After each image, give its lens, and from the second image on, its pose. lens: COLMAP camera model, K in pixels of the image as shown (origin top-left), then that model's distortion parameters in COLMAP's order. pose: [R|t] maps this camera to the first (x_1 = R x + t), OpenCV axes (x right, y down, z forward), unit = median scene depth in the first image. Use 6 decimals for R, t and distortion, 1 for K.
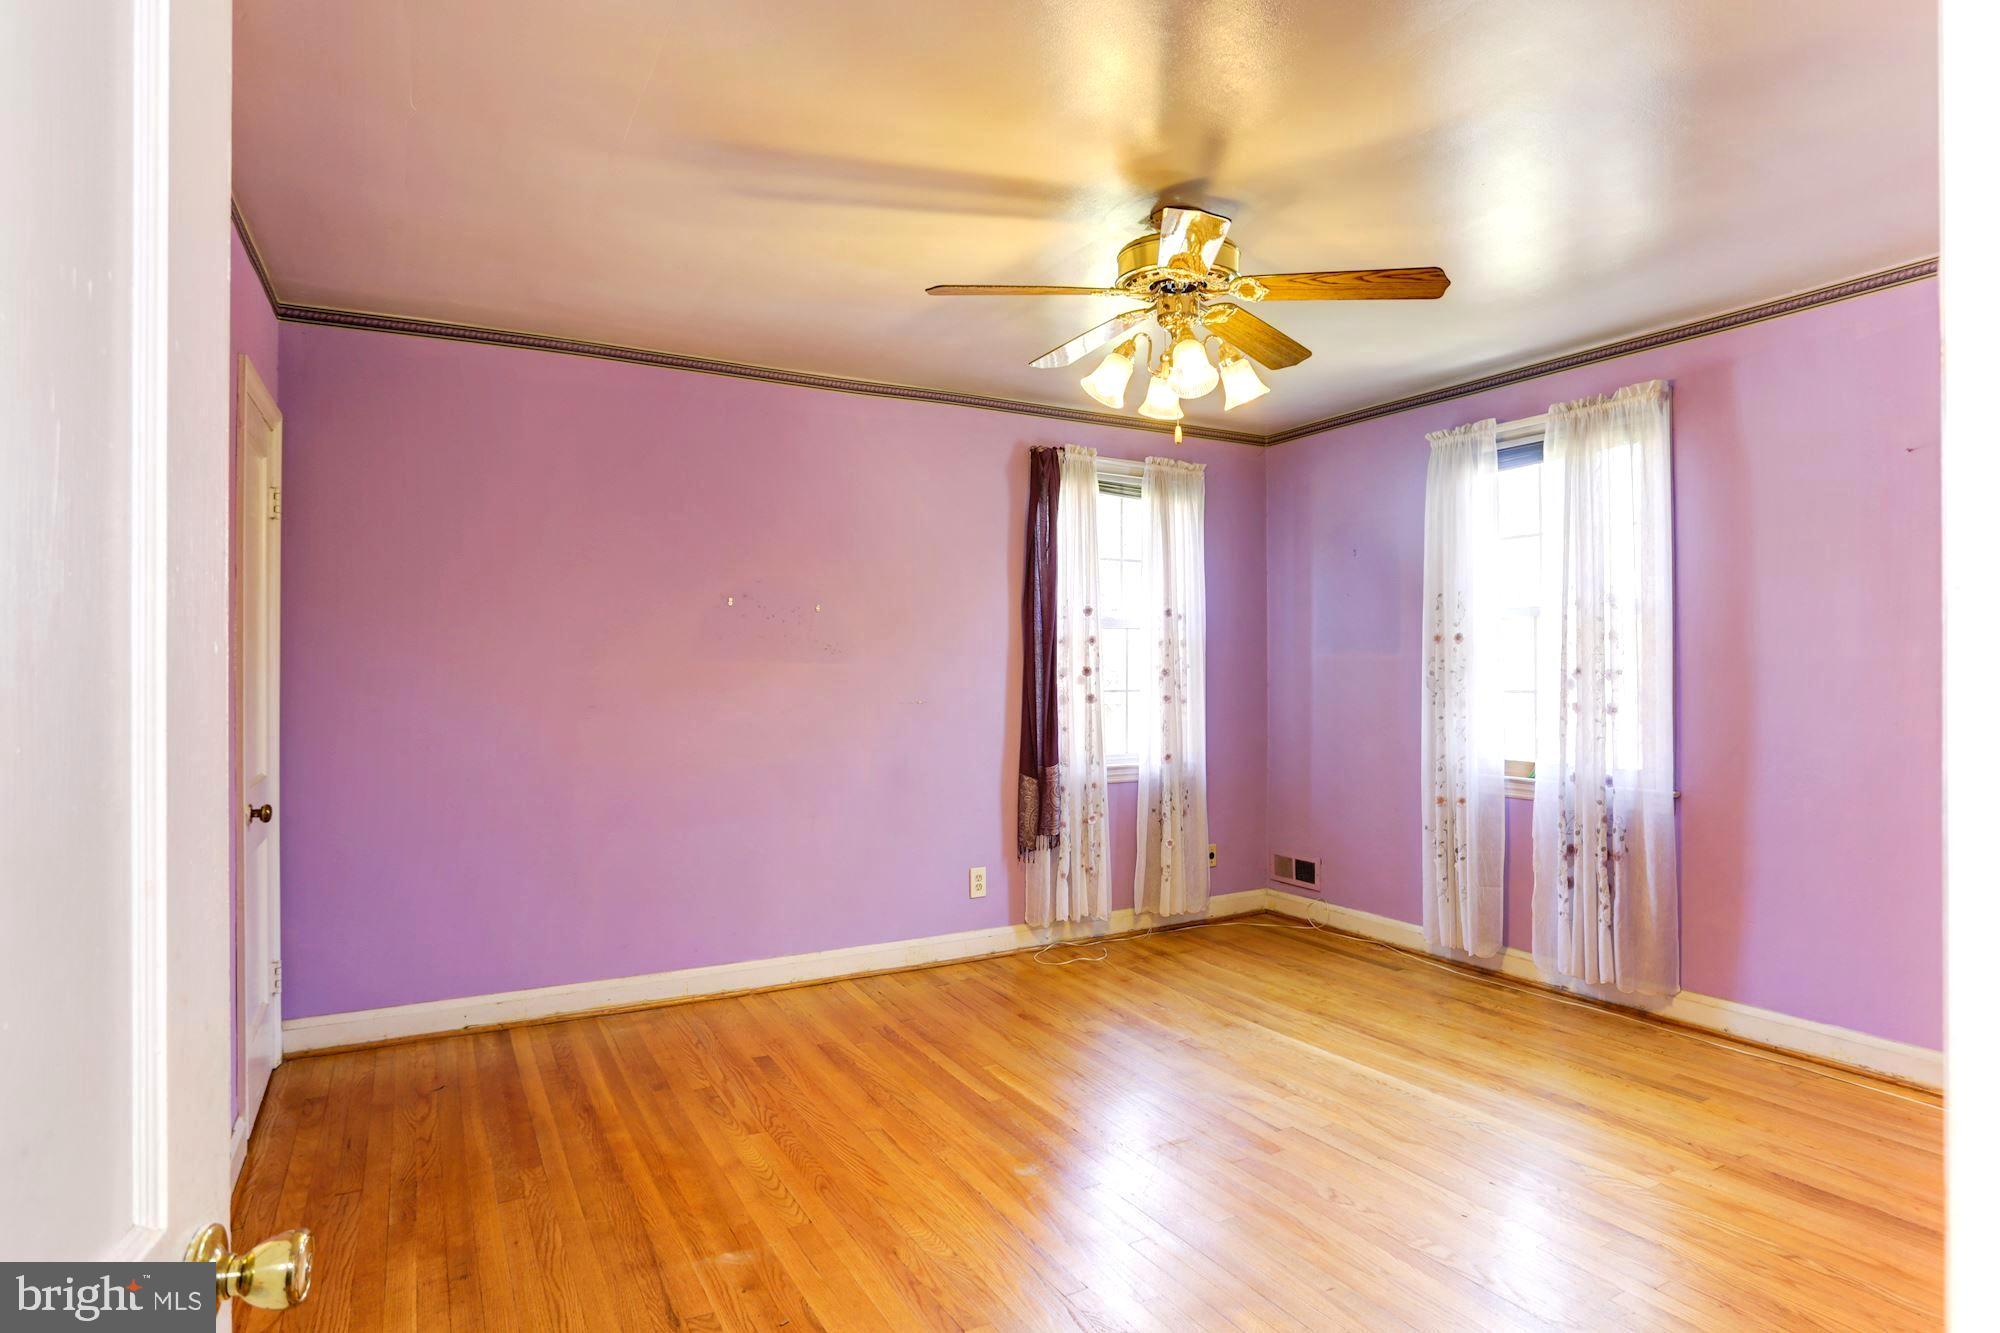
lens RADIAL K [[1056.0, 0, 1040.6], [0, 1056.0, 672.1], [0, 0, 1]] dist [-0.005120, 0.000745]
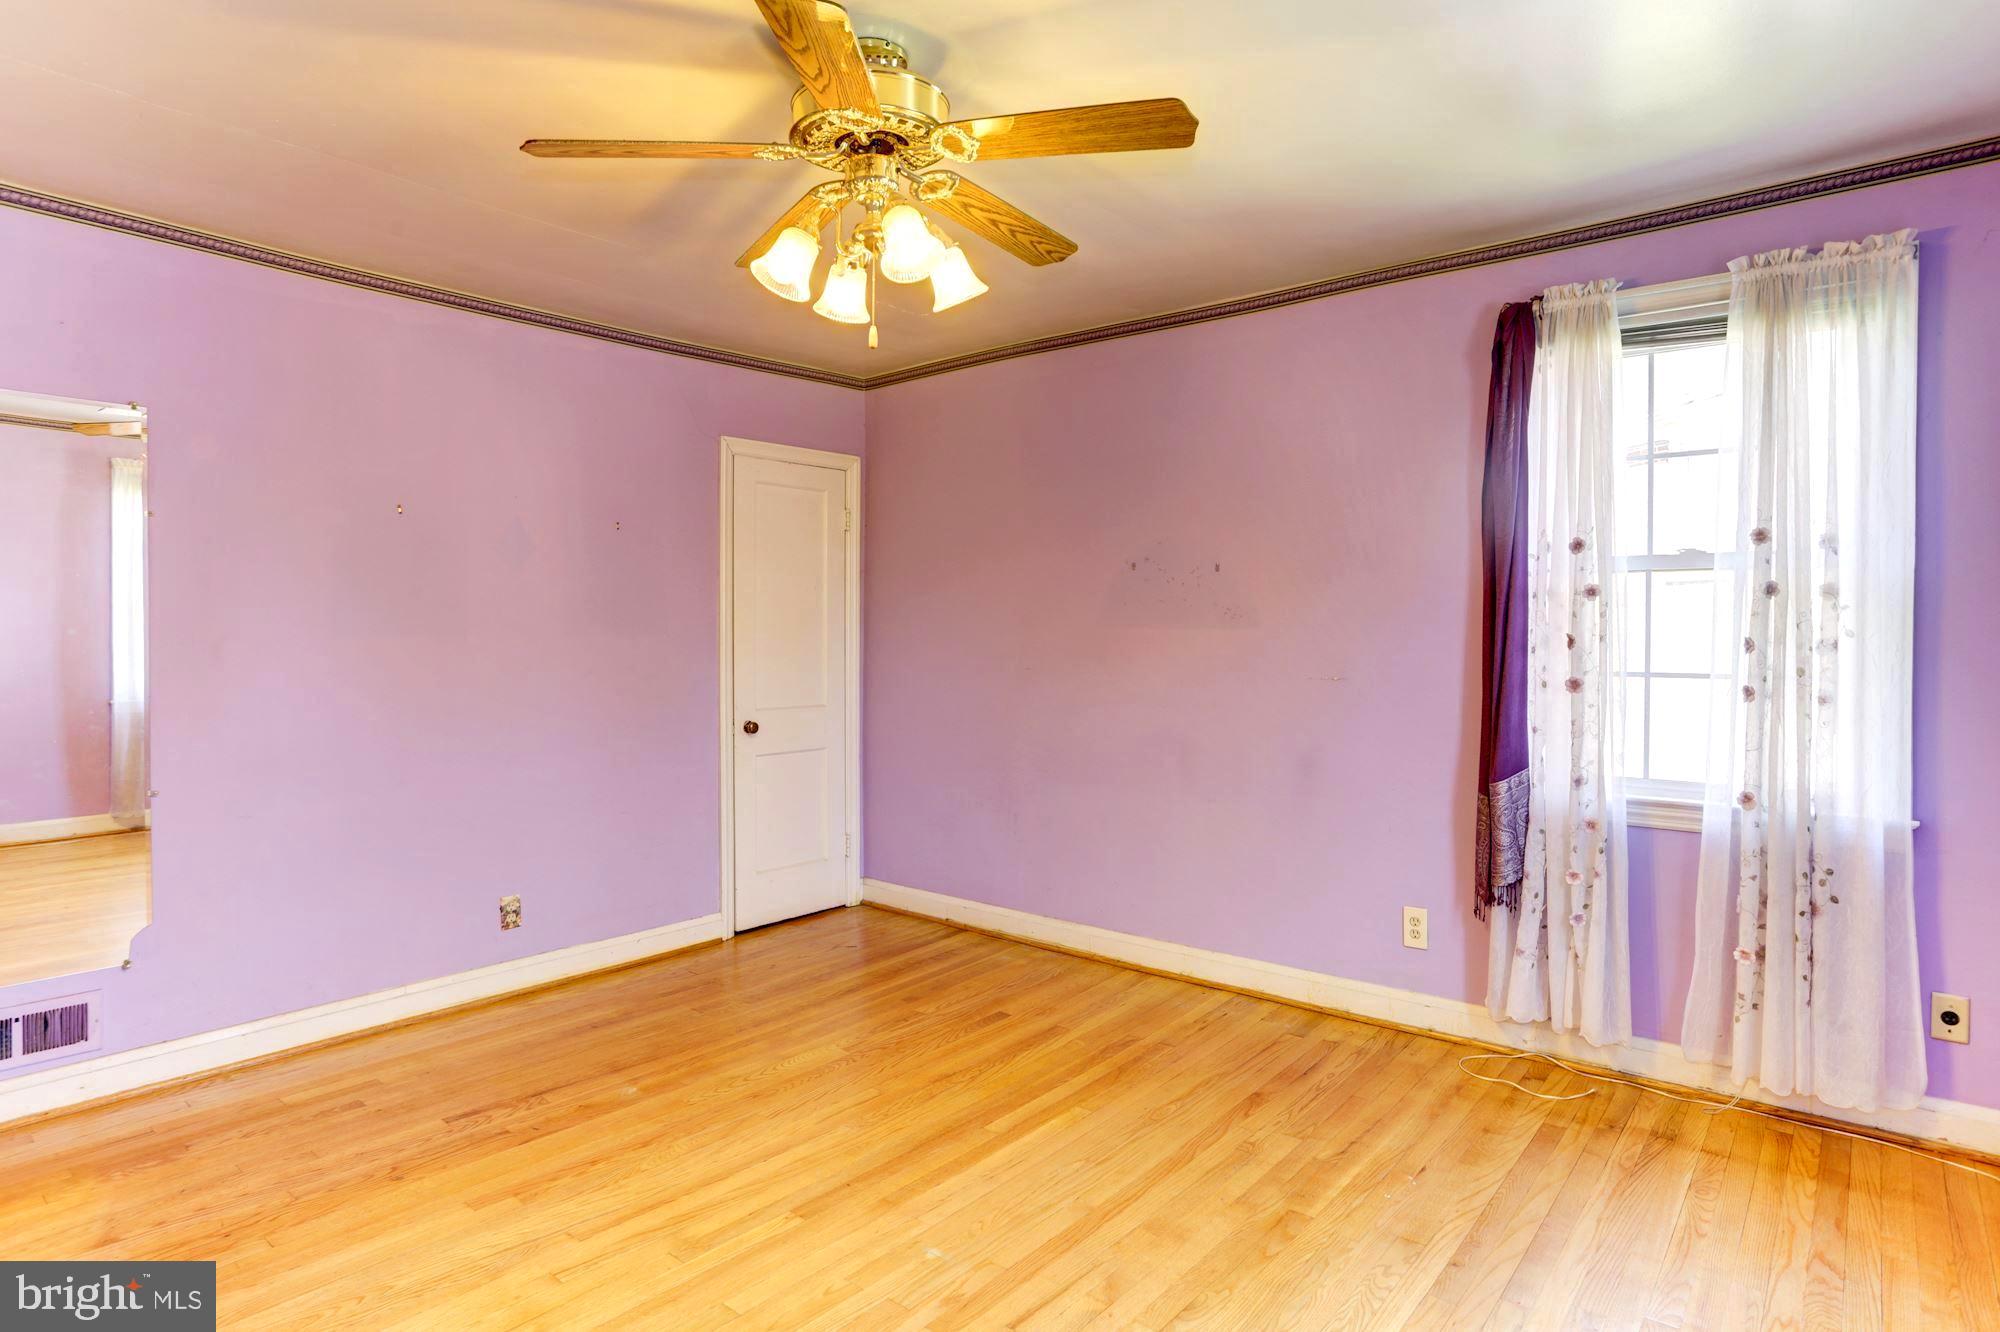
lens RADIAL K [[1109.5, 0, 997.8], [0, 1109.5, 638.7], [0, 0, 1]] dist [-0.023309, 0.001519]
pose [[0.347214, 0.012638, -0.937701, 0.606551], [0.002700, 0.999892, 0.014476, -0.014557], [0.937782, -0.007559, 0.347142, 0.505455]]
